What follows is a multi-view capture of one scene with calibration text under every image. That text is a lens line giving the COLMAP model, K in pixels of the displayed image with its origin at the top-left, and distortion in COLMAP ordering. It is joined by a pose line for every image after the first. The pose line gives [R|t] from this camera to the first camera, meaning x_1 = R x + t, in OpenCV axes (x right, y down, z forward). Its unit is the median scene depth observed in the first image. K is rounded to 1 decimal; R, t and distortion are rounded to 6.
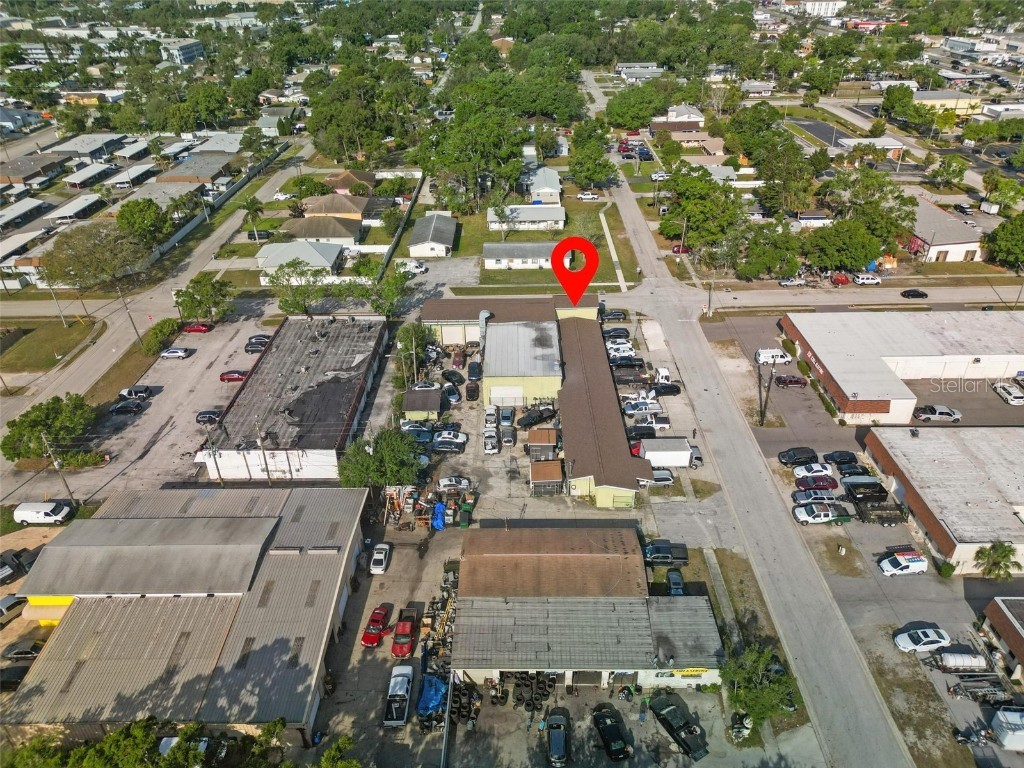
lens RADIAL K [[701.4, 0, 512.0], [0, 701.4, 384.0], [0, 0, 1]] dist [0.056615, -0.046114]
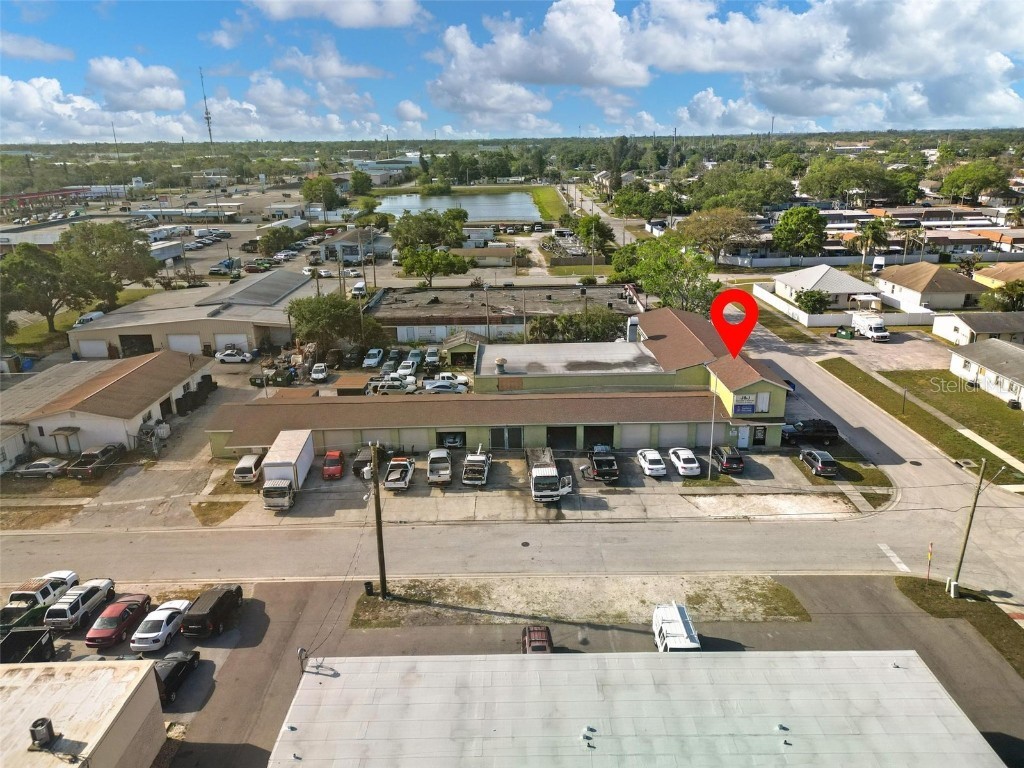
lens RADIAL K [[701.4, 0, 512.0], [0, 701.4, 384.0], [0, 0, 1]] dist [0.056615, -0.046114]
pose [[0.008766, 0.342807, -0.939365, 0.671593], [-0.507482, 0.810961, 0.291212, -0.205398], [0.861618, 0.474158, 0.181077, 0.877194]]
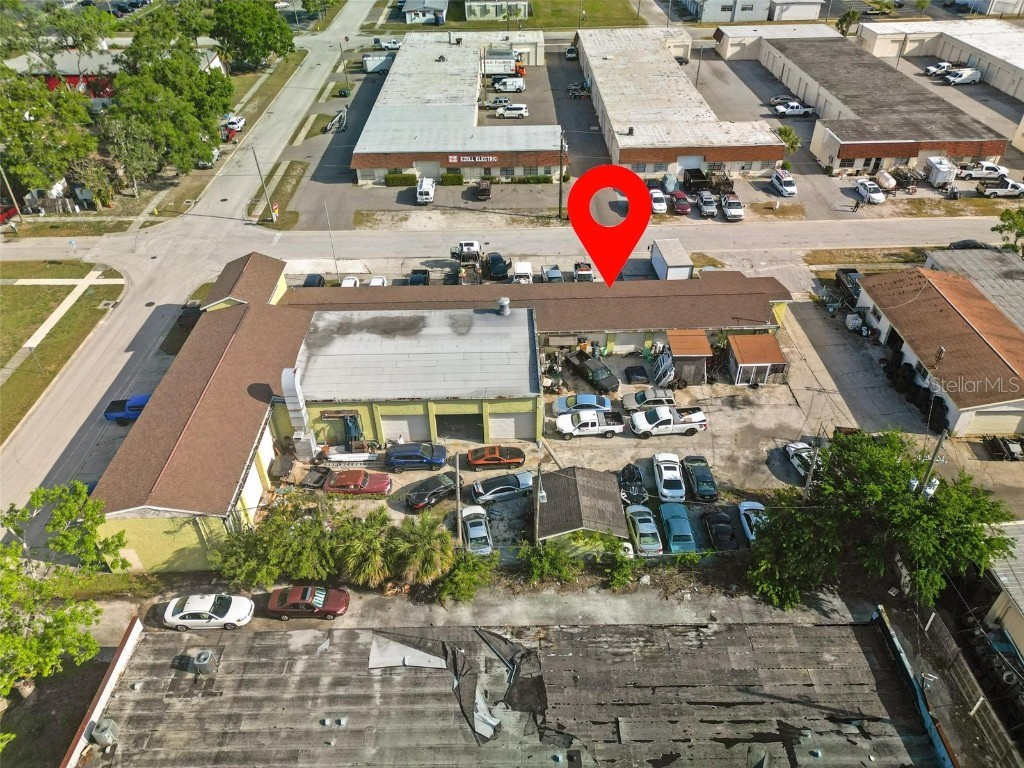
lens RADIAL K [[716.1, 0, 512.0], [0, 716.1, 384.0], [0, 0, 1]] dist [0.054708, -0.055939]
pose [[-0.019178, -0.598507, 0.800888, -0.423117], [0.530567, 0.672851, 0.515529, -0.270777], [-0.847426, 0.434812, 0.304644, 0.826582]]
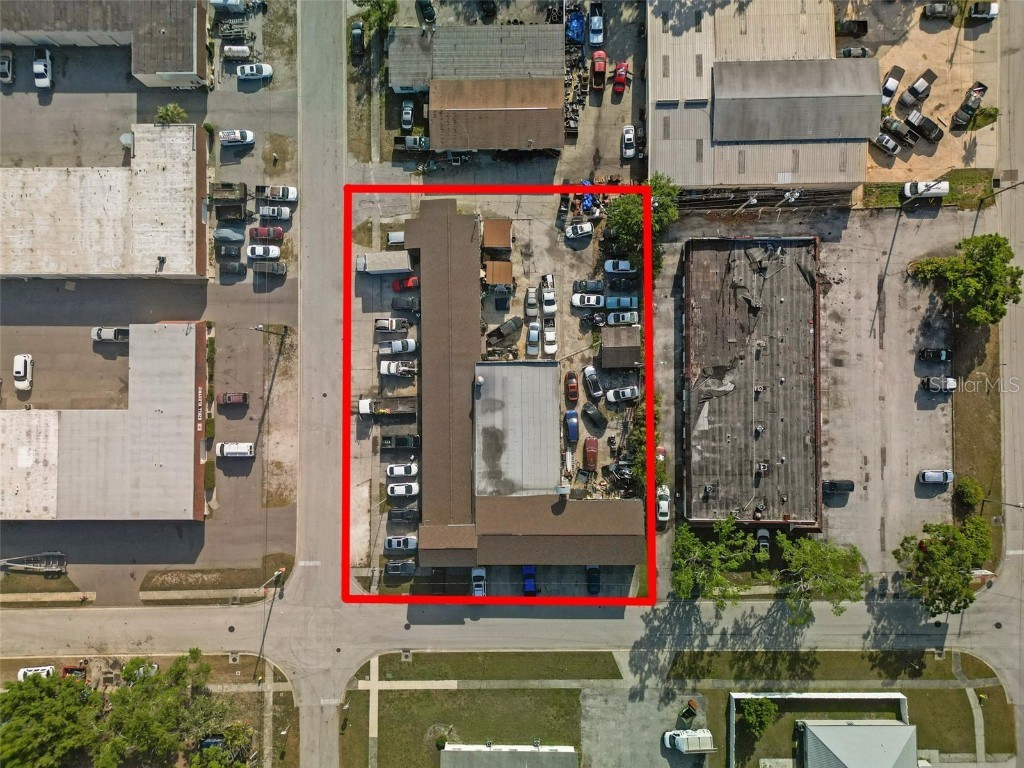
lens RADIAL K [[701.4, 0, 512.0], [0, 701.4, 384.0], [0, 0, 1]] dist [0.056615, -0.046114]
pose [[-0.999080, 0.010512, 0.041571, -0.016396], [0.030731, -0.500577, 0.865147, -0.807400], [0.029904, 0.865628, 0.499793, 0.531487]]
